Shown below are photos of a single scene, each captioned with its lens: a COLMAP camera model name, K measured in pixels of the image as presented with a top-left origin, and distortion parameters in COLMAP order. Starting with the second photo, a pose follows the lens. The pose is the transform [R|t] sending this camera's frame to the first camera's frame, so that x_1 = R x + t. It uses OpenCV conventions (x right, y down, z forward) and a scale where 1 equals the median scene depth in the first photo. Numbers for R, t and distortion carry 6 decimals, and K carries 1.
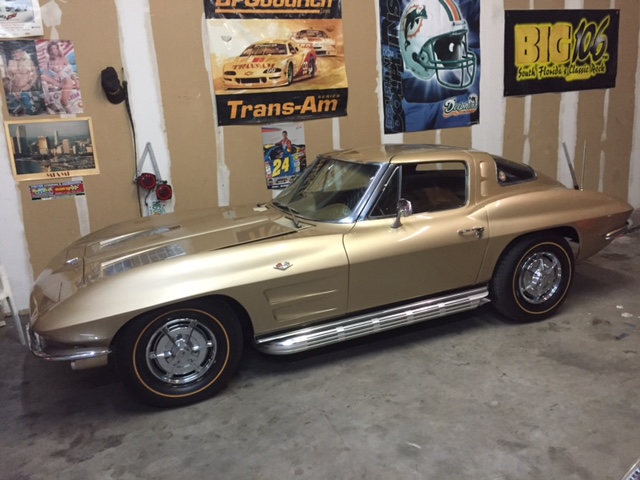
lens RADIAL K [[548.5, 0, 320.0], [0, 548.5, 240.0], [0, 0, 1]] dist [0.101223, -0.142546]
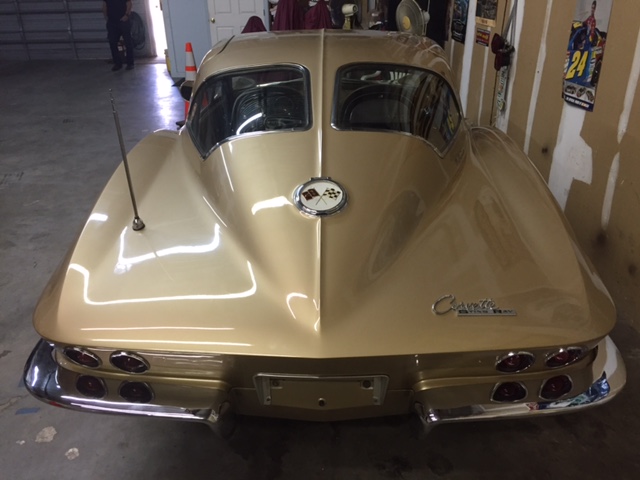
lens RADIAL K [[548.5, 0, 320.0], [0, 548.5, 240.0], [0, 0, 1]] dist [0.101223, -0.142546]
pose [[-0.388521, 0.442154, -0.808426, 0.601541], [-0.183722, 0.822562, 0.538180, -0.253489], [0.902938, 0.357620, -0.238349, 0.981610]]
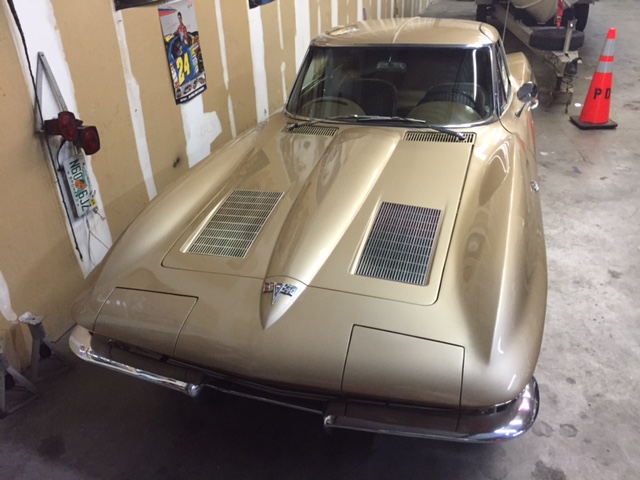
lens RADIAL K [[548.5, 0, 320.0], [0, 548.5, 240.0], [0, 0, 1]] dist [0.101223, -0.142546]
pose [[0.648206, -0.342142, 0.680270, -0.514967], [0.183295, 0.937210, 0.296715, -0.109069], [-0.739075, -0.067643, 0.670218, 0.404524]]
